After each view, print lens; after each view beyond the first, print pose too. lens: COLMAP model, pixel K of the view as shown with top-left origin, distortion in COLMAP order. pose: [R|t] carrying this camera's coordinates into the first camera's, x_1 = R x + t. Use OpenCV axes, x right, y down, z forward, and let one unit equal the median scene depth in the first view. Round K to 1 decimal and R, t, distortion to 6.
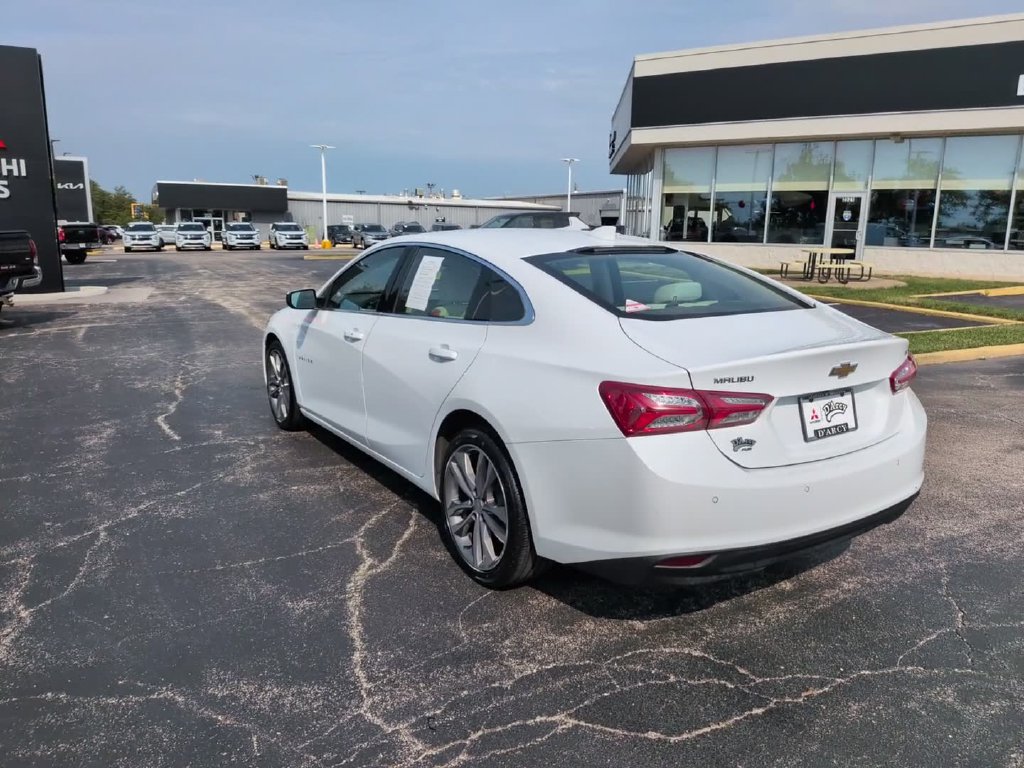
lens RADIAL K [[739.3, 0, 536.0], [0, 739.3, 382.8], [0, 0, 1]] dist [0.052266, -0.089538]
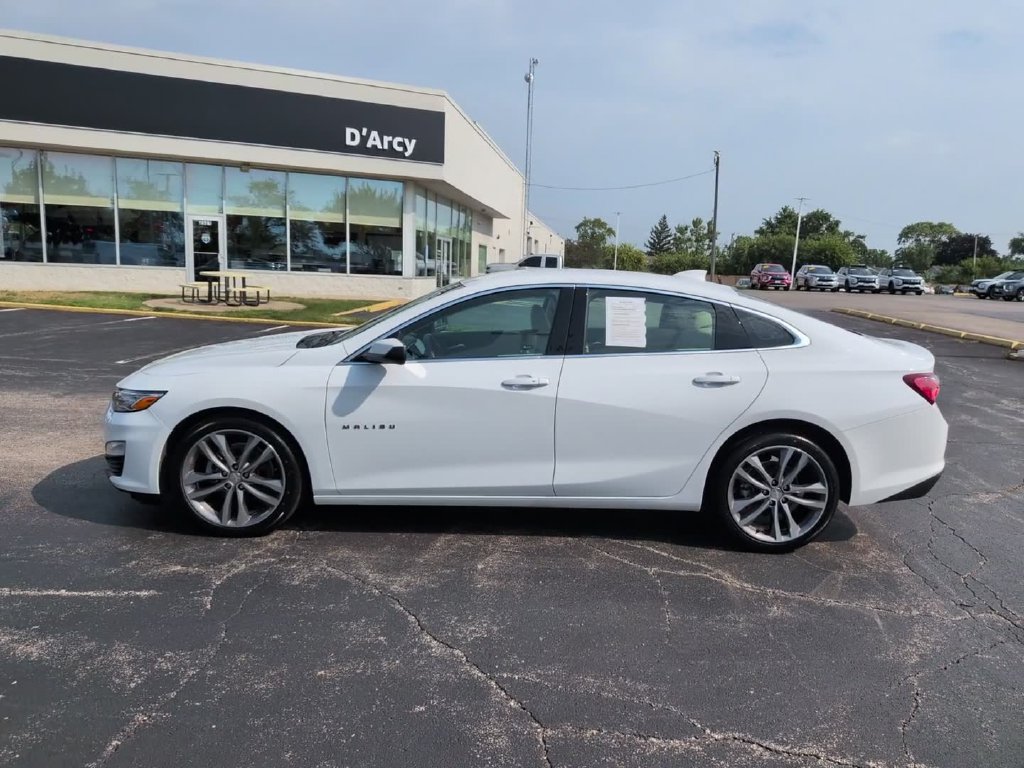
lens RADIAL K [[744.9, 0, 534.8], [0, 744.9, 385.5], [0, 0, 1]] dist [0.071339, -0.127998]
pose [[0.544857, -0.124152, 0.829287, -0.862277], [0.142753, 0.988275, 0.054163, -0.091583], [-0.826289, 0.088872, 0.556192, 0.392444]]
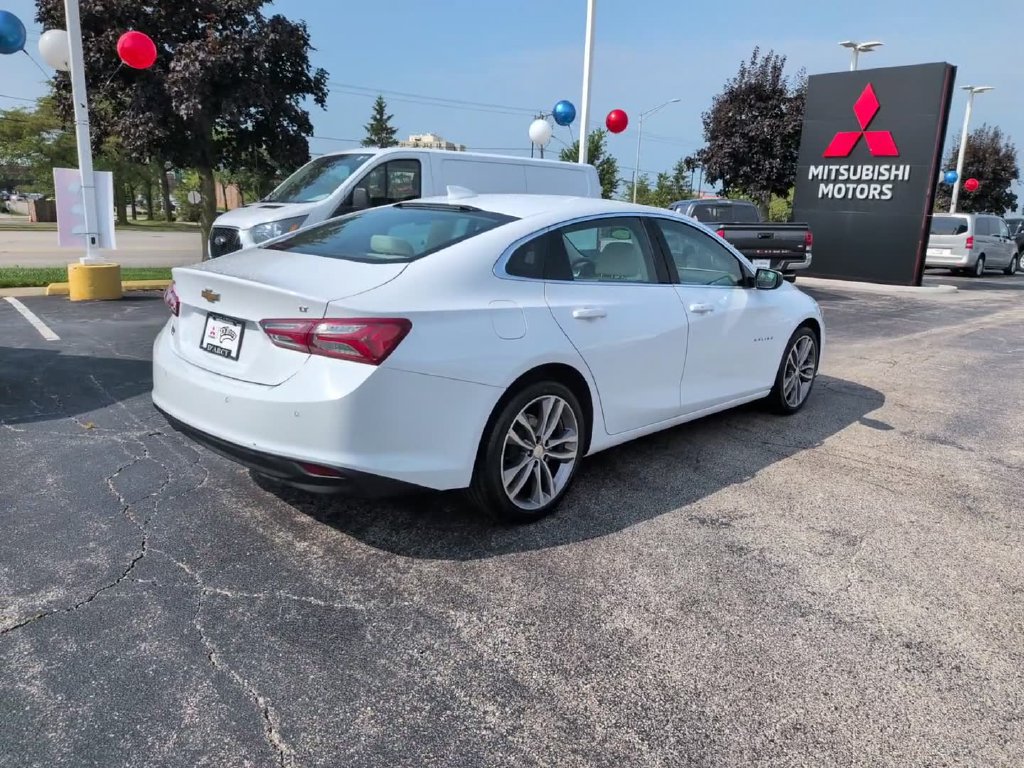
lens RADIAL K [[739.3, 0, 536.0], [0, 739.3, 382.8], [0, 0, 1]] dist [0.052266, -0.089538]
pose [[0.234191, 0.217001, -0.947663, 0.901738], [-0.235640, 0.958374, 0.161222, -0.104593], [0.943201, 0.185550, 0.275576, 0.650074]]
